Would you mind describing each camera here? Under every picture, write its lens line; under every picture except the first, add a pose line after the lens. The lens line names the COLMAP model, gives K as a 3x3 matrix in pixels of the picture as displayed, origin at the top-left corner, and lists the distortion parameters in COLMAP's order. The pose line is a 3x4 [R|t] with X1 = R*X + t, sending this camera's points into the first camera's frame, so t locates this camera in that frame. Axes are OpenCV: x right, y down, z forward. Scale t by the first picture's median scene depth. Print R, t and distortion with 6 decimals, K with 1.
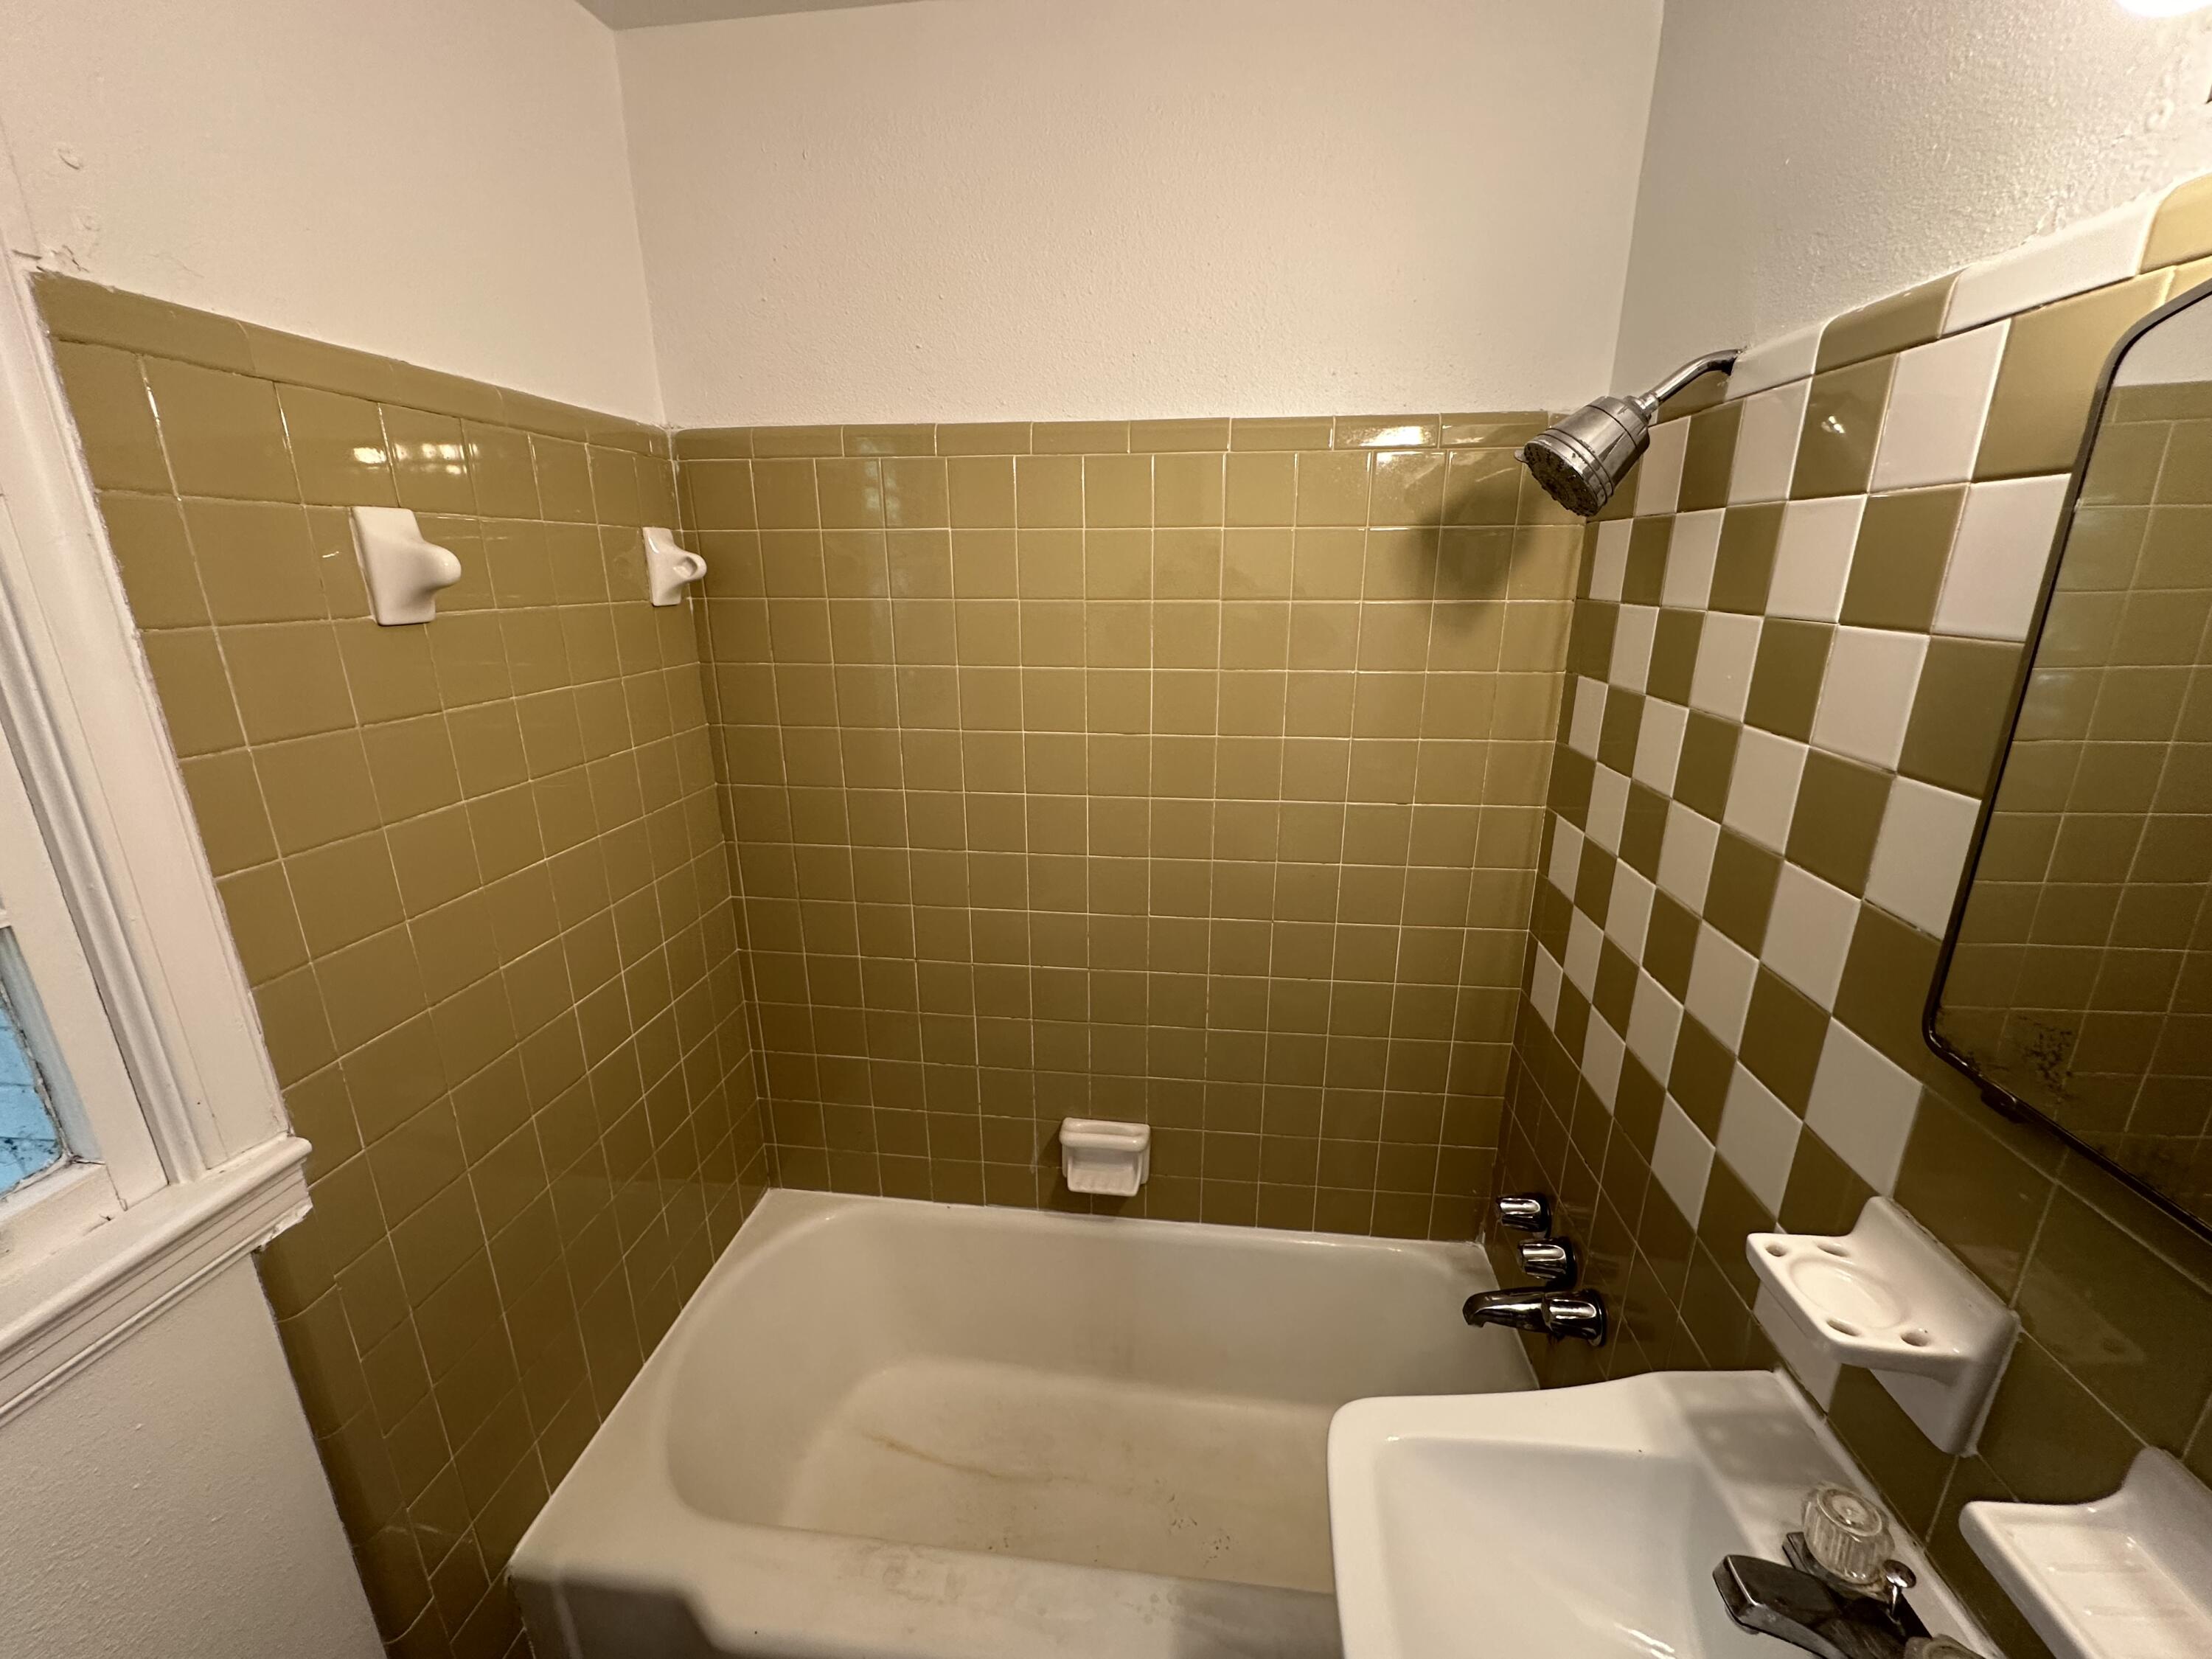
lens RADIAL K [[889.6, 0, 1102.5], [0, 889.6, 831.1], [0, 0, 1]] dist [0.002656, 0.000181]
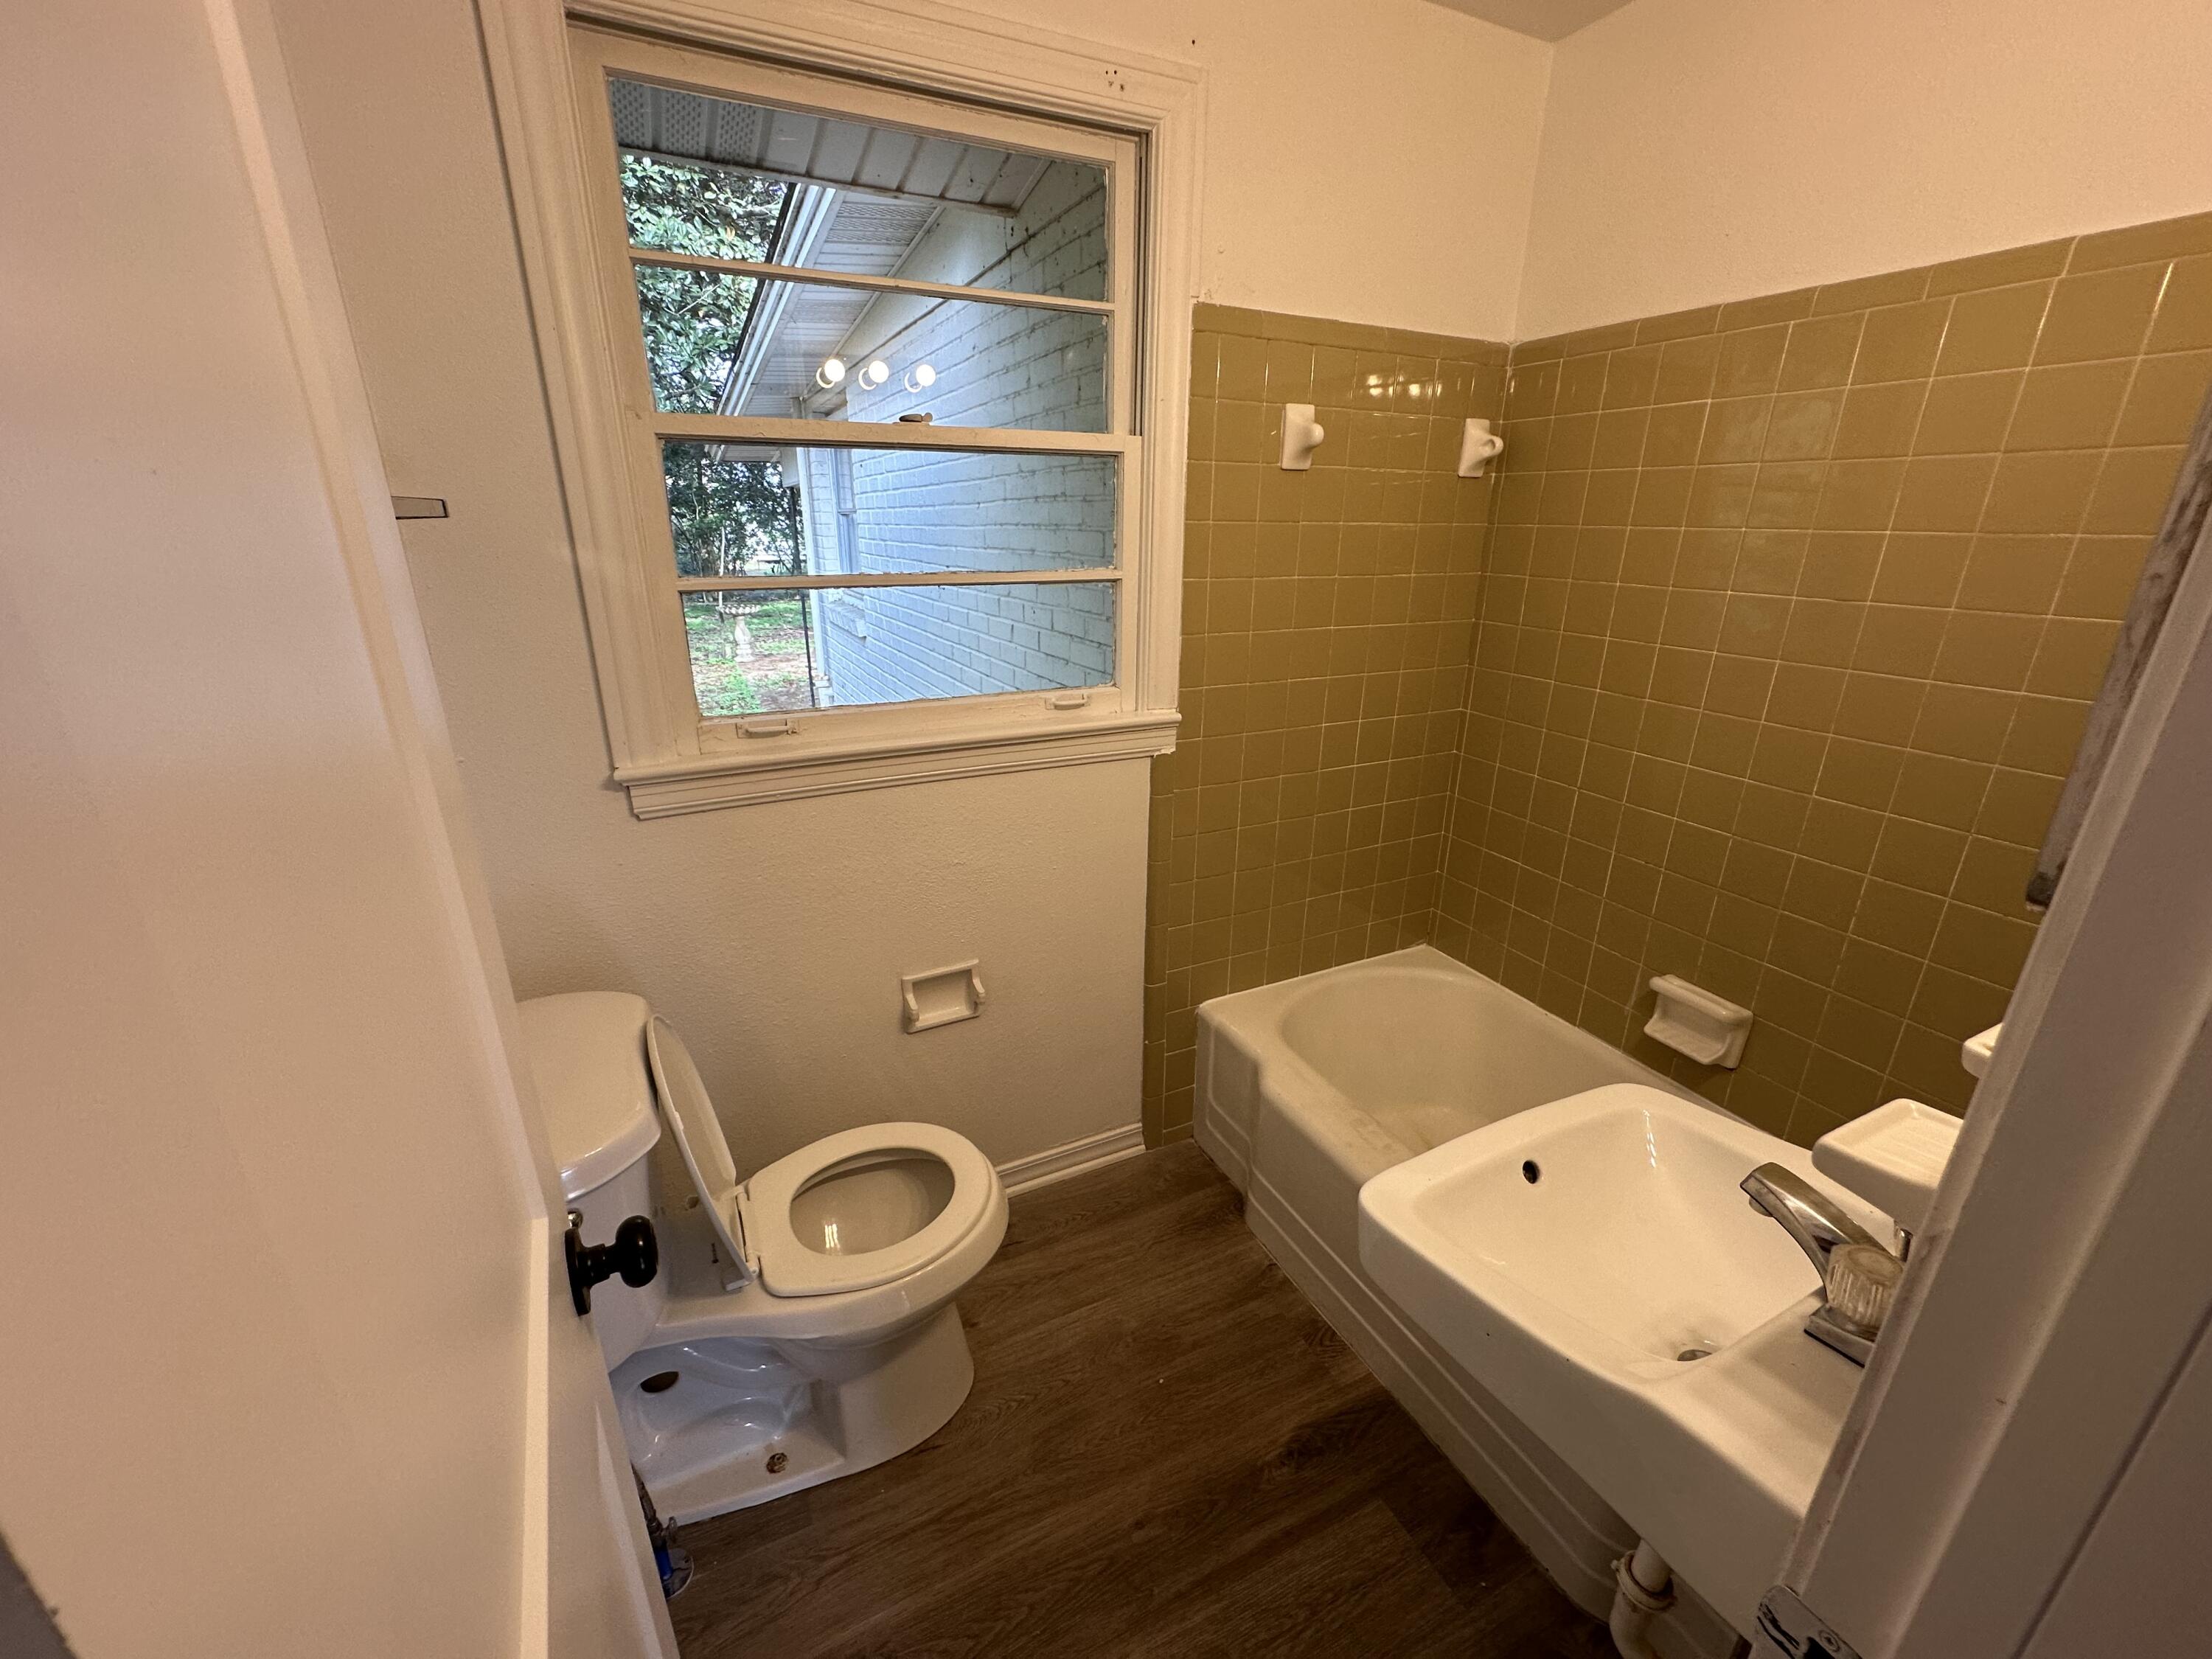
lens RADIAL K [[889.6, 0, 1102.5], [0, 889.6, 831.1], [0, 0, 1]] dist [0.002656, 0.000181]
pose [[0.545209, 0.288675, -0.787028, 0.499735], [-0.251587, 0.951907, 0.174866, 0.192815], [0.799657, 0.102667, 0.591615, -0.246497]]
